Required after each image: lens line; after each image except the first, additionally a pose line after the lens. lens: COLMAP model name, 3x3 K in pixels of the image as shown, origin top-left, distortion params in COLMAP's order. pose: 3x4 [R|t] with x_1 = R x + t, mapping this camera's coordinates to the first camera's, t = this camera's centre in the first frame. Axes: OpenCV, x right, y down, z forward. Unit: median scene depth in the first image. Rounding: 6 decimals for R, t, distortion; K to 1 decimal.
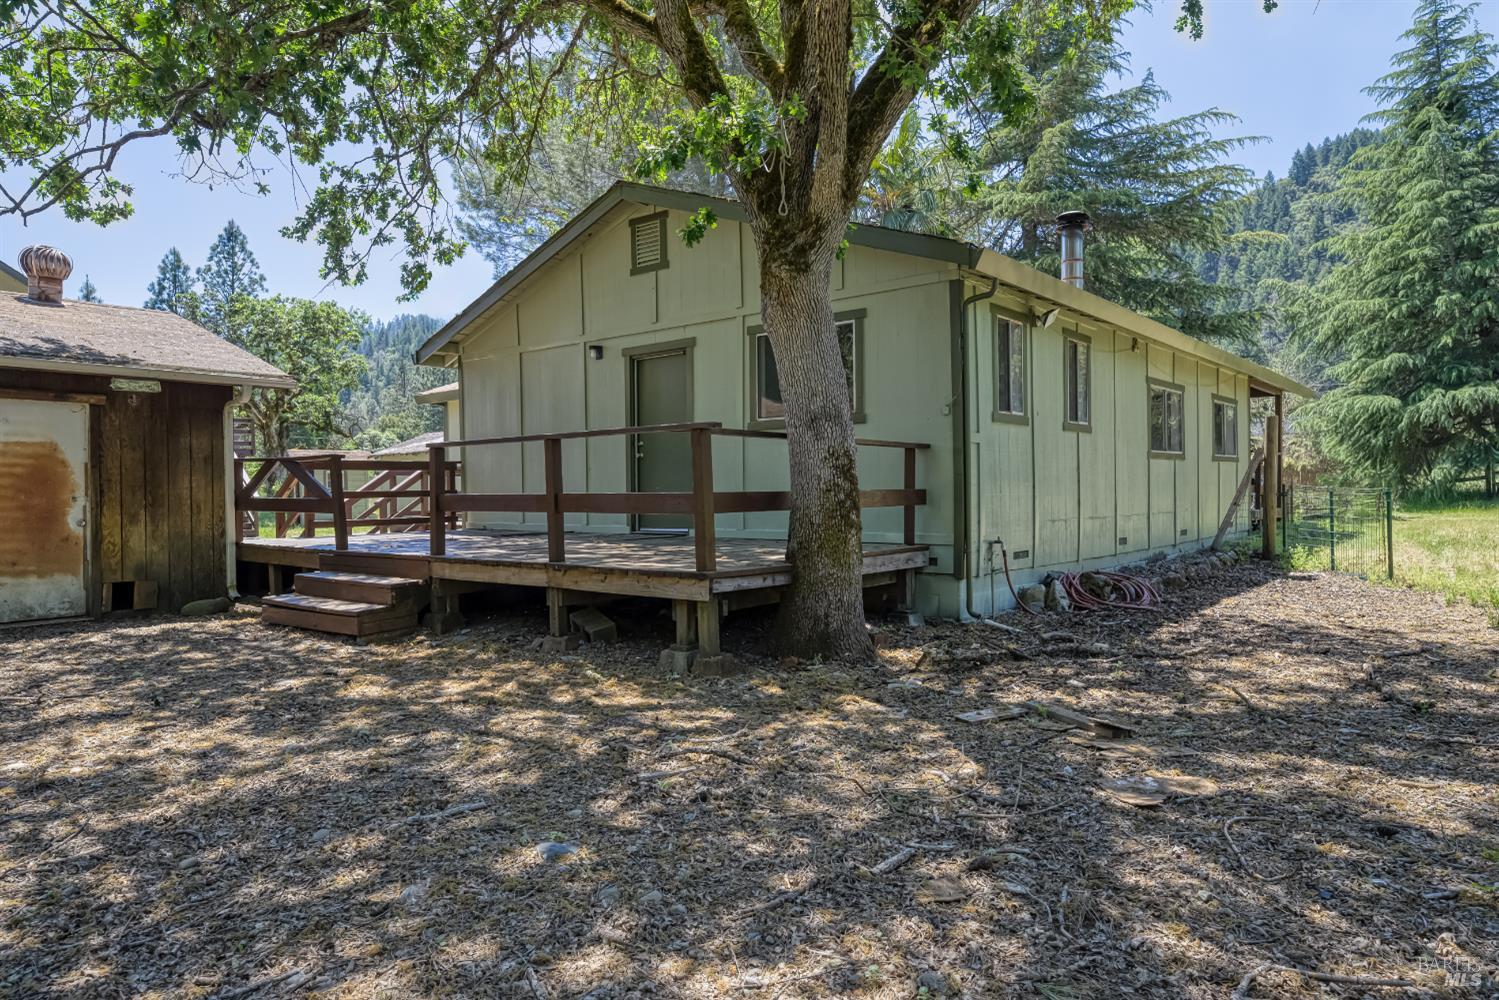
lens RADIAL K [[956.9, 0, 737.9], [0, 956.9, 498.1], [0, 0, 1]] dist [0.070915, -0.012781]
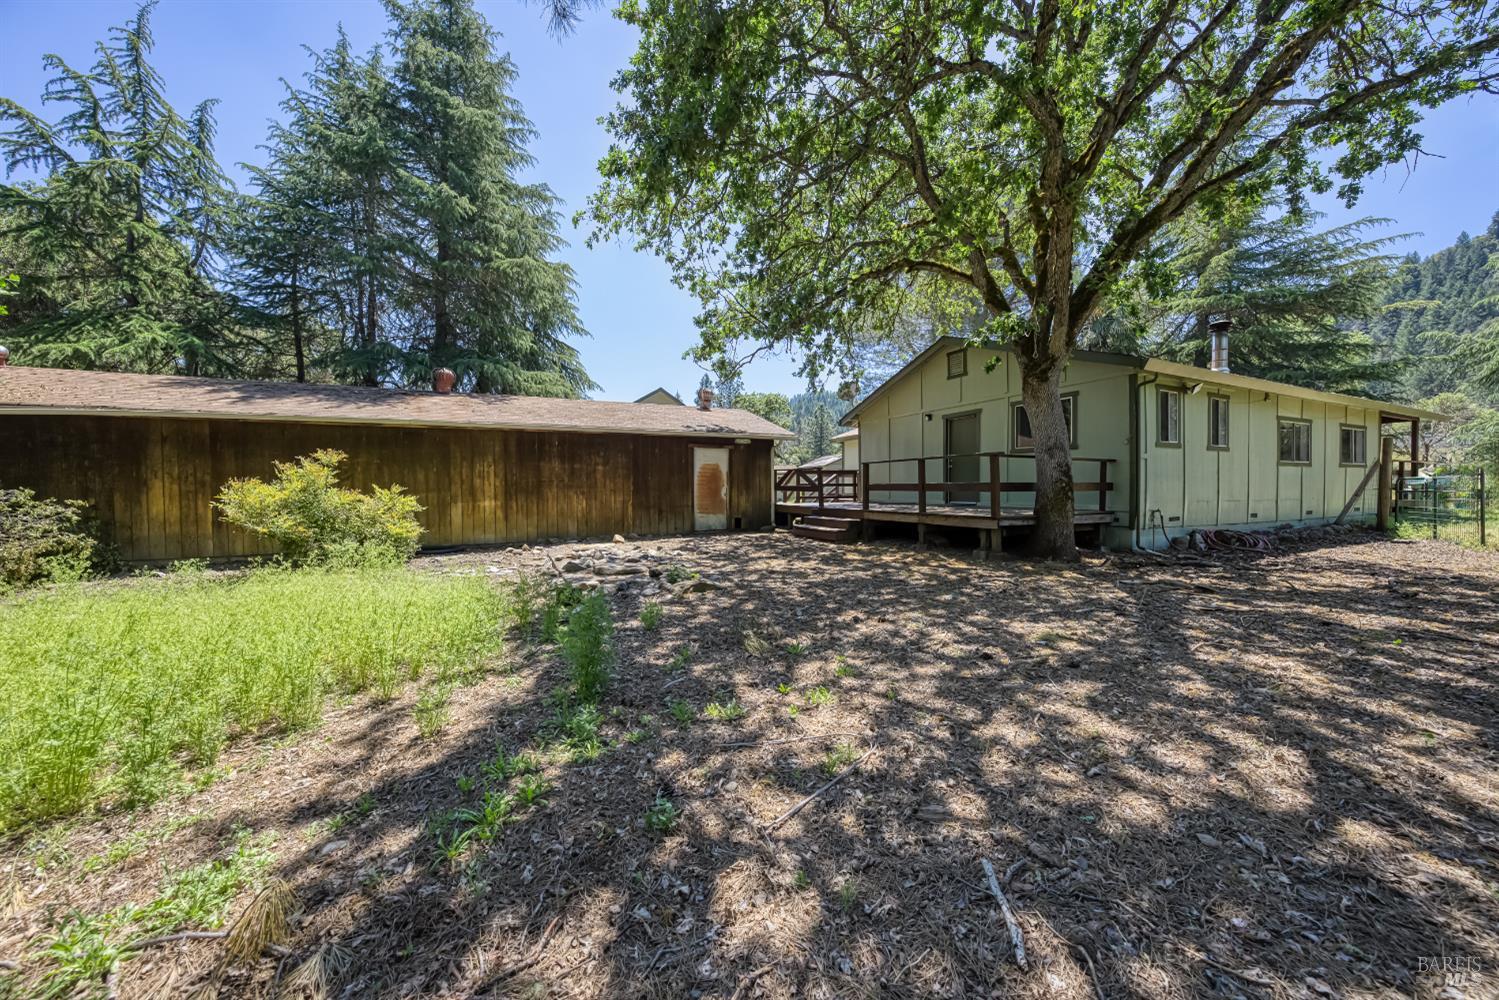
lens RADIAL K [[521.4, 0, 753.5], [0, 521.4, 496.2], [0, 0, 1]] dist [-0.001752, 0.000702]
pose [[0.911378, 0.014684, -0.411307, -0.030897], [-0.009546, 0.999849, 0.014544, 0.009298], [0.411459, -0.009329, 0.911381, -0.244026]]
